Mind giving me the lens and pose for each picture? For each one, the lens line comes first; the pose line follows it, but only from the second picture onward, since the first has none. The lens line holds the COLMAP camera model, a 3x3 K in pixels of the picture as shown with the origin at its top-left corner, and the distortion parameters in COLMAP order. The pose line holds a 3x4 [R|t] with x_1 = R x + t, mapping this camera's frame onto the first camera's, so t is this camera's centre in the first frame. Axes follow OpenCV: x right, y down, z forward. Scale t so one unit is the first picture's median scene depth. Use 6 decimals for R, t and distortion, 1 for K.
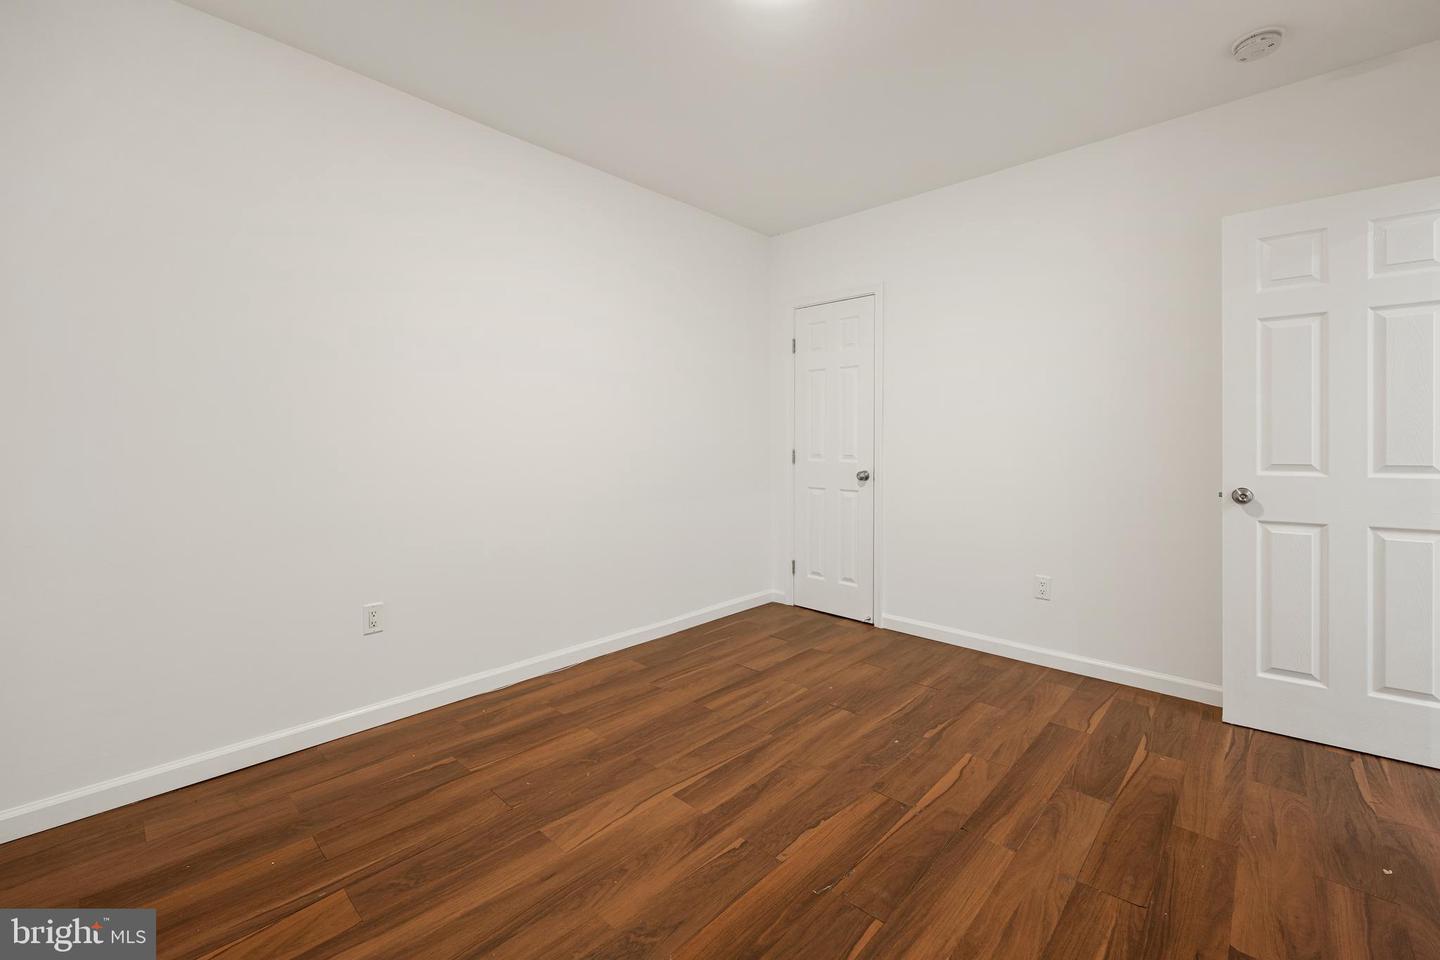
lens RADIAL K [[615.1, 0, 715.5], [0, 615.1, 432.2], [0, 0, 1]] dist [-0.000389, -0.000060]
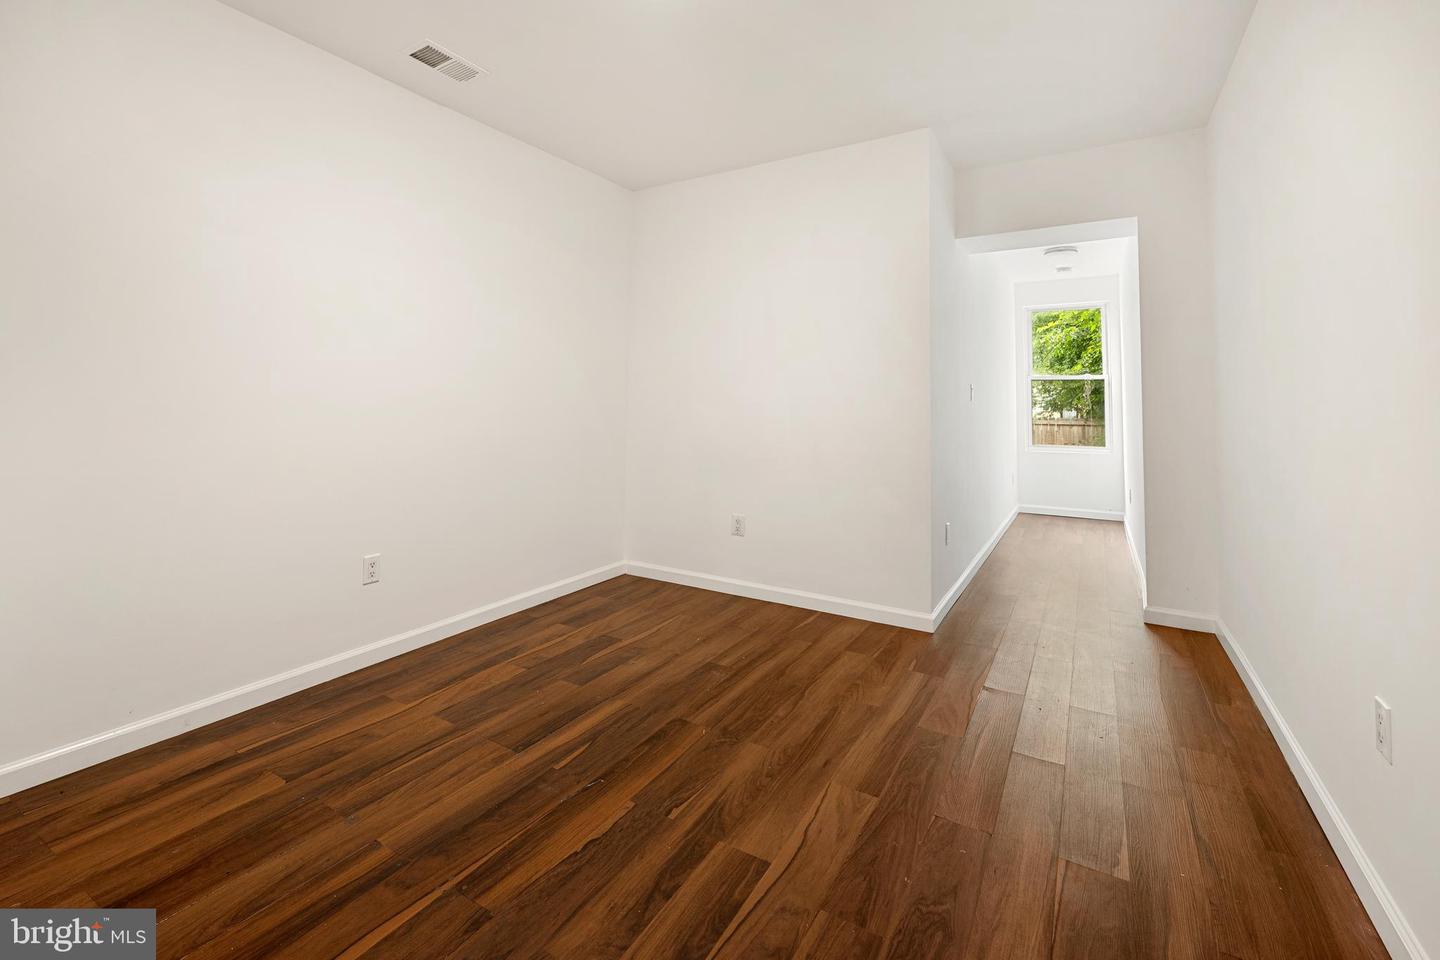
lens RADIAL K [[615.1, 0, 715.5], [0, 615.1, 432.2], [0, 0, 1]] dist [-0.000389, -0.000060]
pose [[-0.975331, 0.005051, -0.220692, 0.159744], [-0.002368, 0.999441, 0.033339, 0.031309], [0.220737, 0.033040, -0.974774, 1.680812]]
